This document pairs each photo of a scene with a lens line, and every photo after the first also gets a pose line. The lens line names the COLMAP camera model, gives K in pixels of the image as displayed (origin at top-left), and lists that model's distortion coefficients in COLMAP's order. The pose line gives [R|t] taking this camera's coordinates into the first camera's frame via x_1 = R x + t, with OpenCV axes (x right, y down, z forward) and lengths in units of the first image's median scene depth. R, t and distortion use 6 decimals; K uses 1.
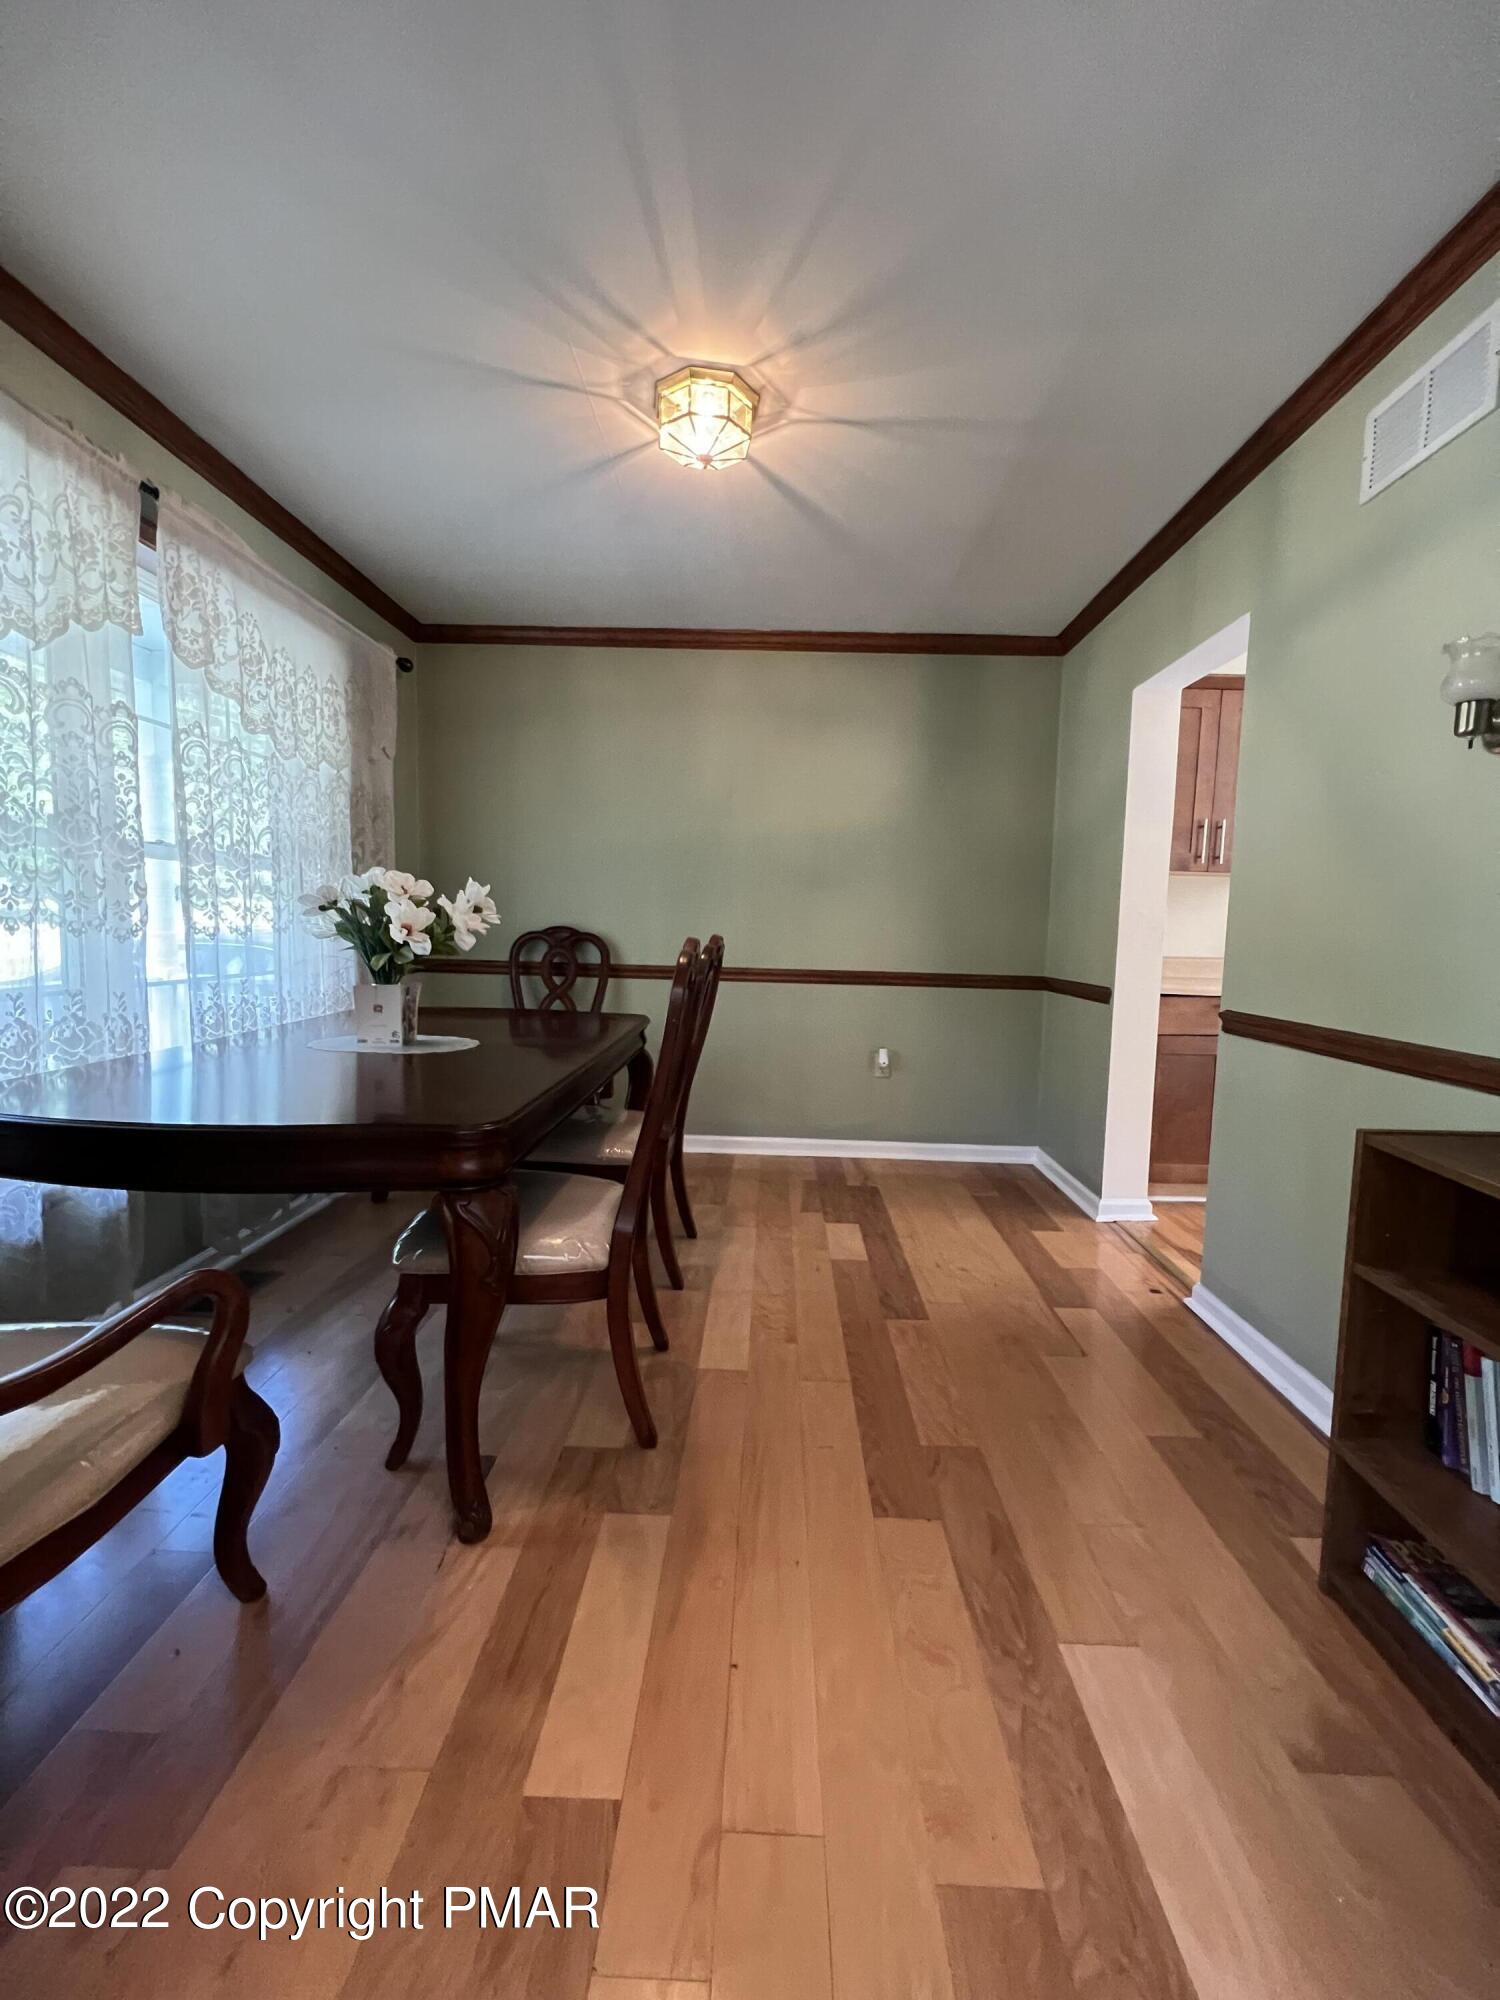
lens RADIAL K [[802.4, 0, 753.6], [0, 802.4, 998.1], [0, 0, 1]] dist [-0.003454, 0.000154]
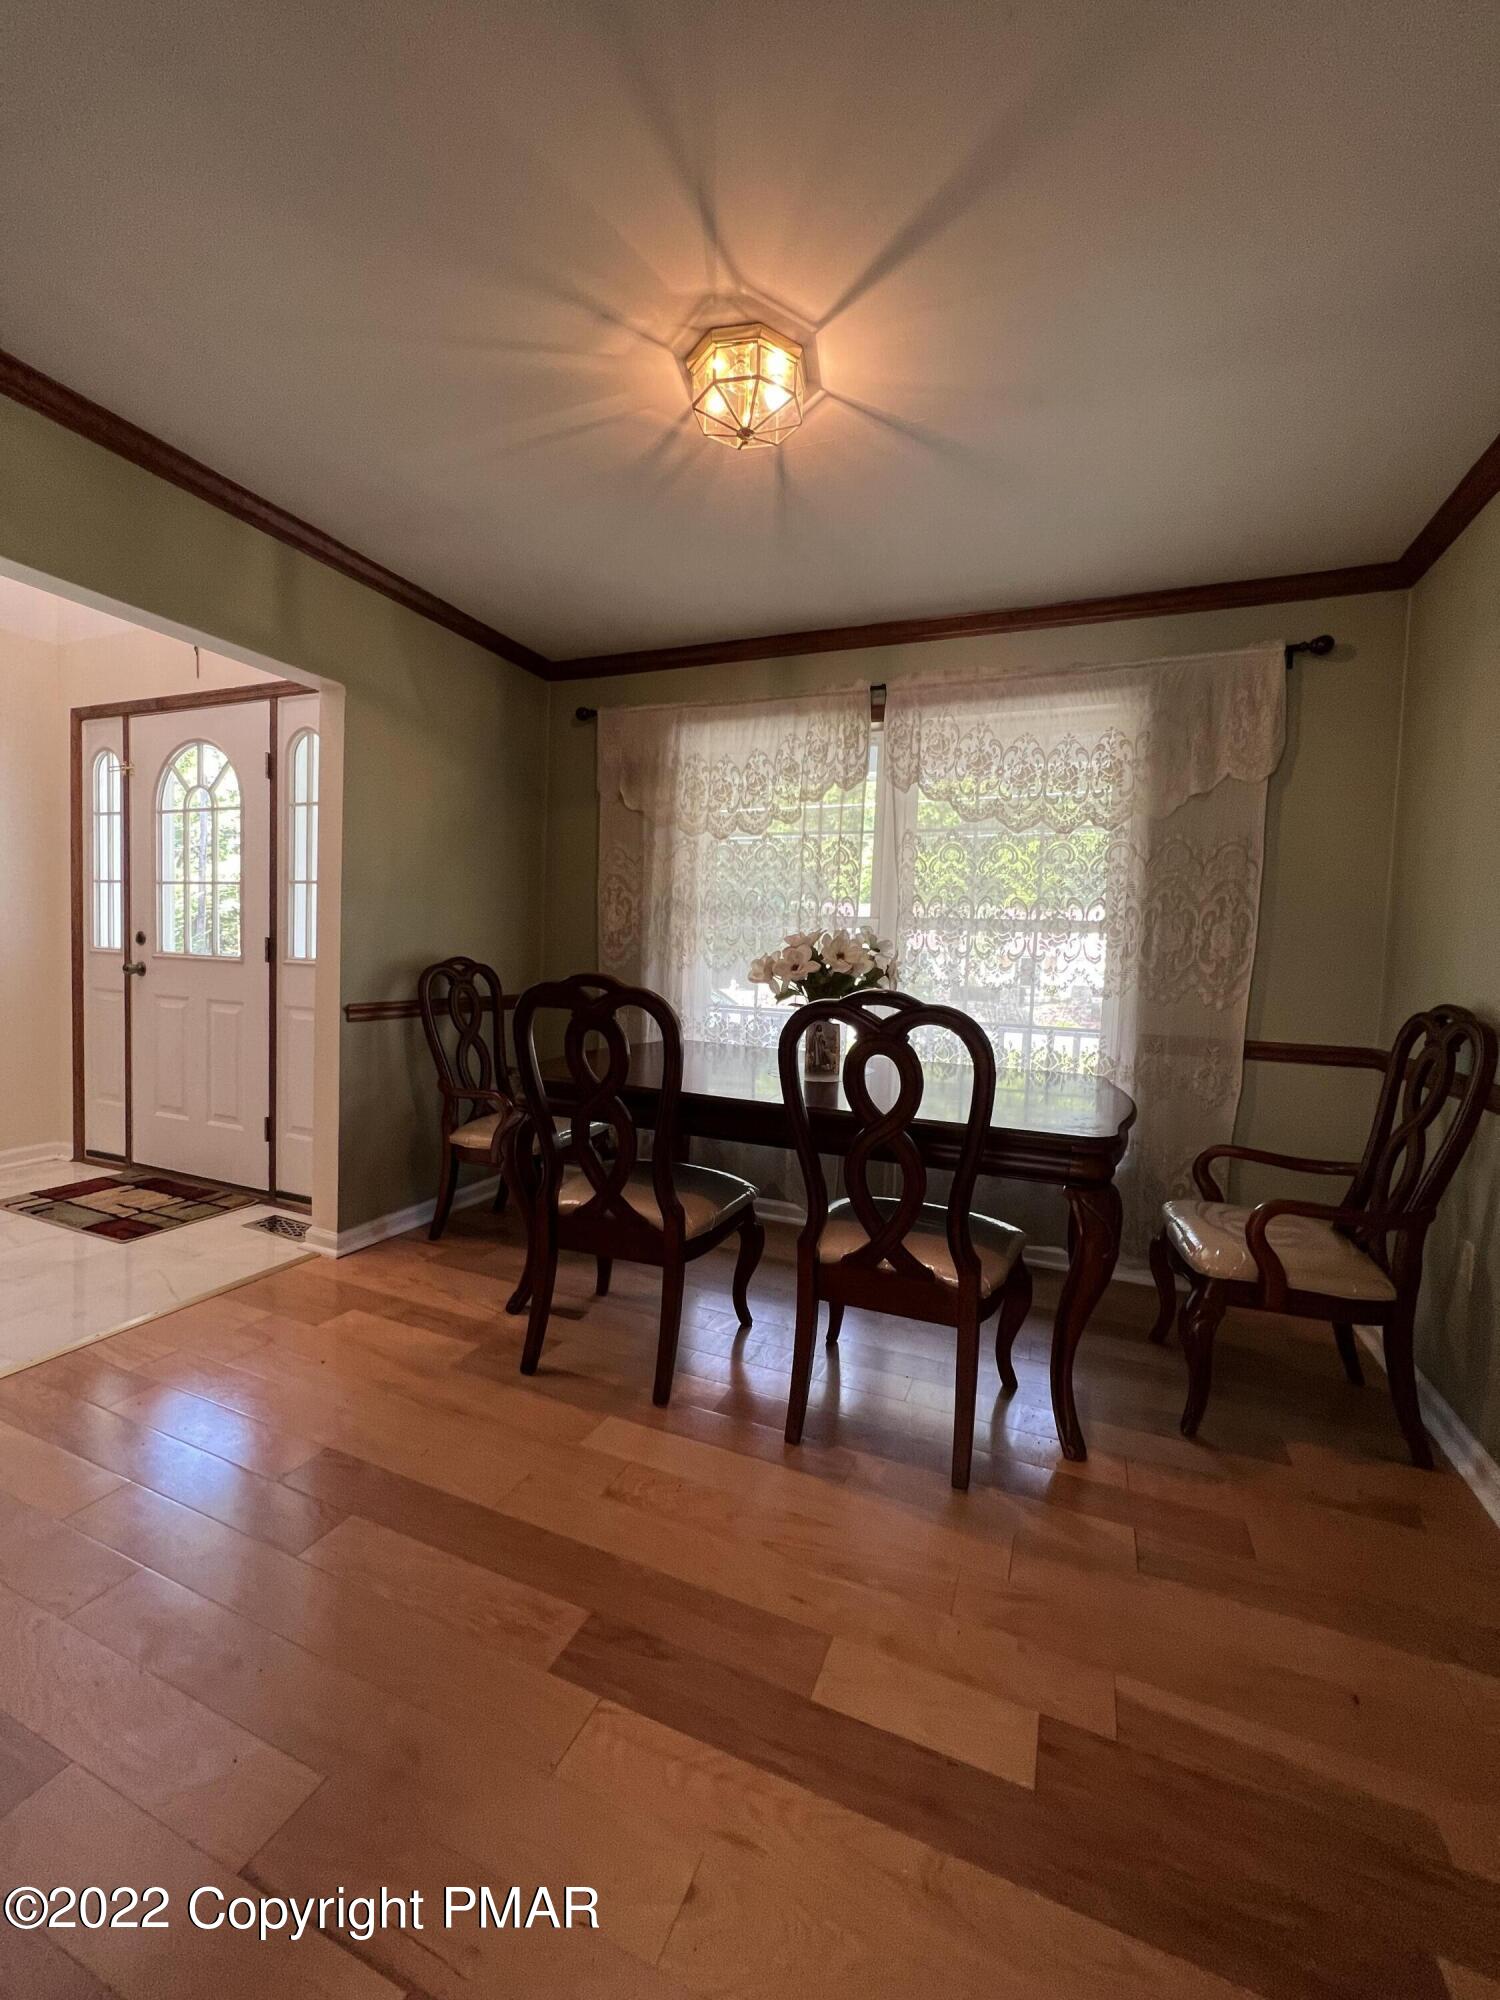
lens RADIAL K [[802.4, 0, 743.4], [0, 802.4, 998.5], [0, 0, 1]] dist [-0.003454, 0.000154]
pose [[-0.363246, 0.011686, -0.931620, 0.749047], [-0.137255, 0.988340, 0.065914, -0.119753], [0.921528, 0.151812, -0.357407, 1.384554]]
